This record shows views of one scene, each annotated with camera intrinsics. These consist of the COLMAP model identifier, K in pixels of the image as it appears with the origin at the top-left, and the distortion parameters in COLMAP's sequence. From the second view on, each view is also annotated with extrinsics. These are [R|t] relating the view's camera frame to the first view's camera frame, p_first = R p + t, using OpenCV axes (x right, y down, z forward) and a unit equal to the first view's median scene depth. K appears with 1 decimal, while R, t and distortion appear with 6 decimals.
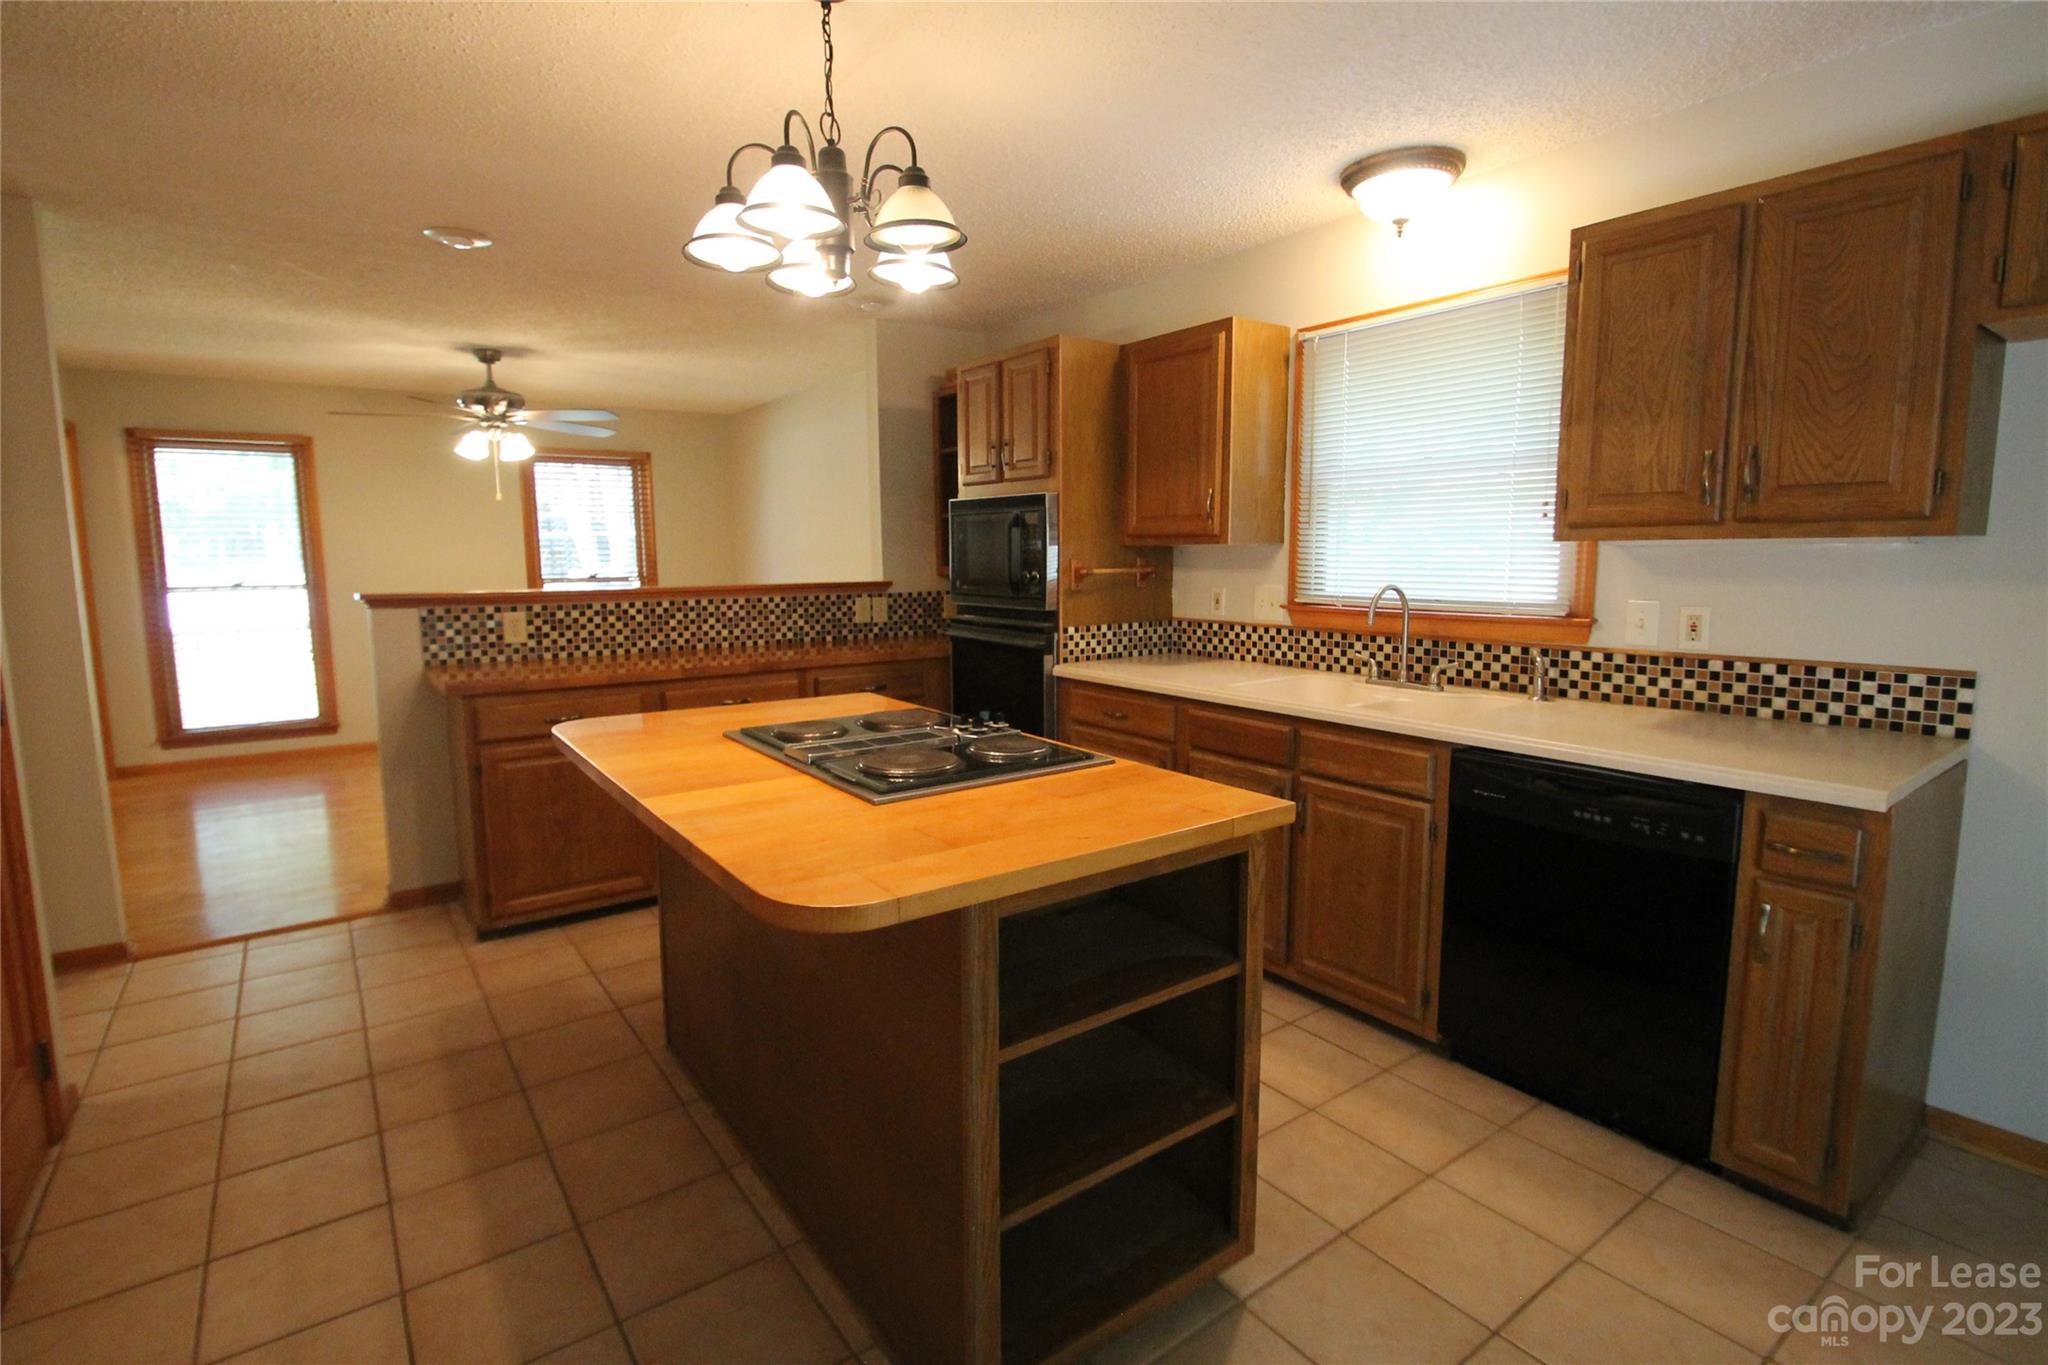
lens RADIAL K [[963.2, 0, 1011.8], [0, 963.2, 678.9], [0, 0, 1]] dist [-0.007136, -0.007036]
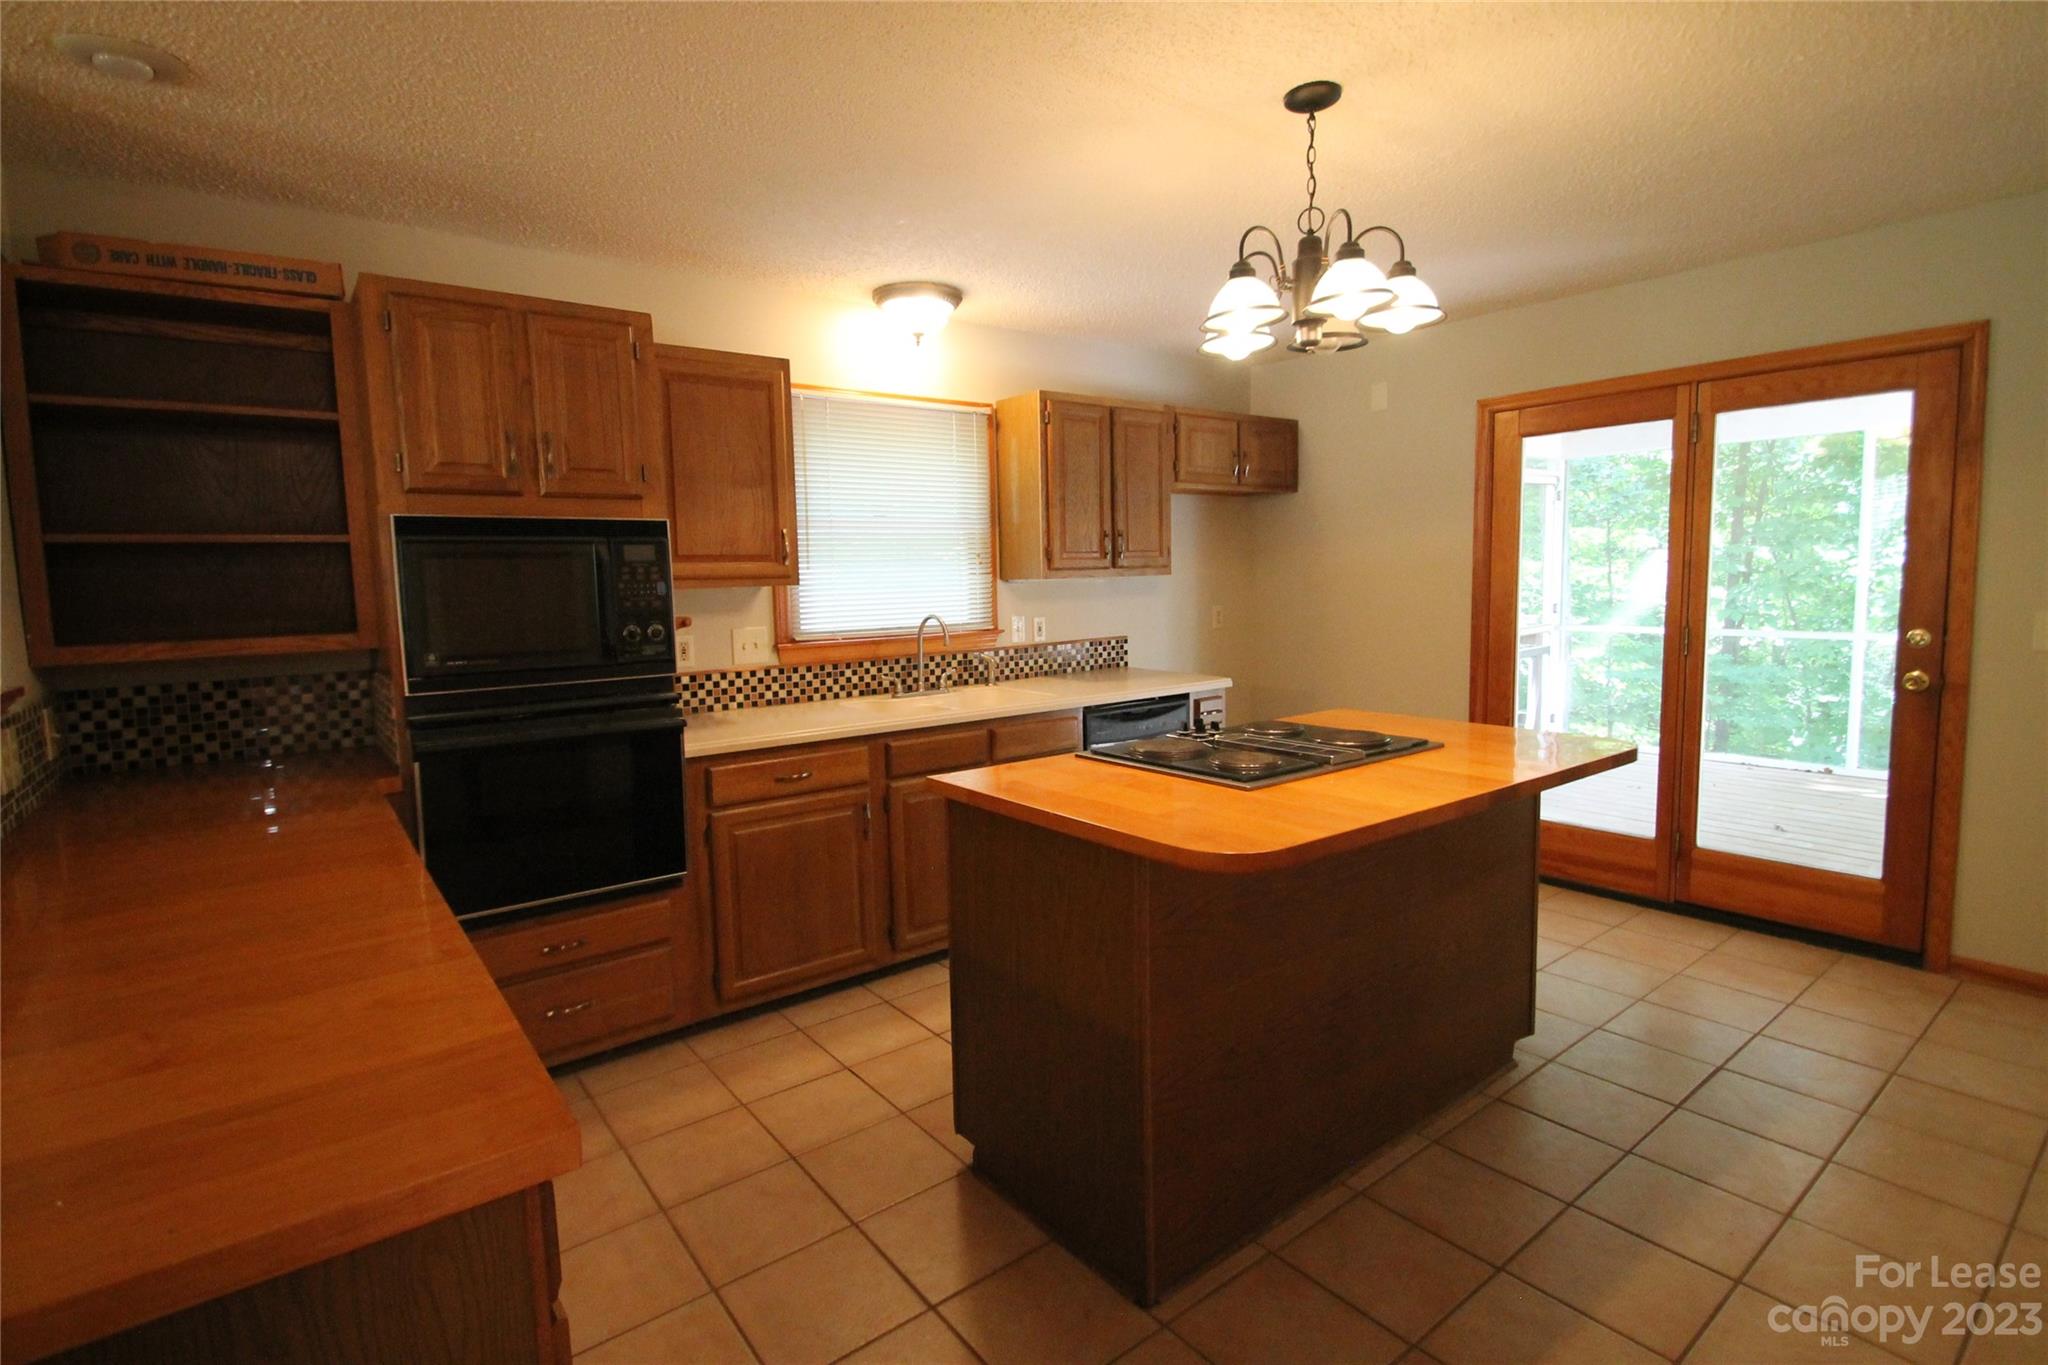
lens RADIAL K [[963.2, 0, 1004.4], [0, 963.2, 678.7], [0, 0, 1]] dist [-0.007136, -0.007036]
pose [[-0.013680, -0.103814, 0.994503, -0.784897], [0.152907, 0.982681, 0.104683, -0.118997], [-0.988146, 0.153498, 0.002431, 0.811100]]
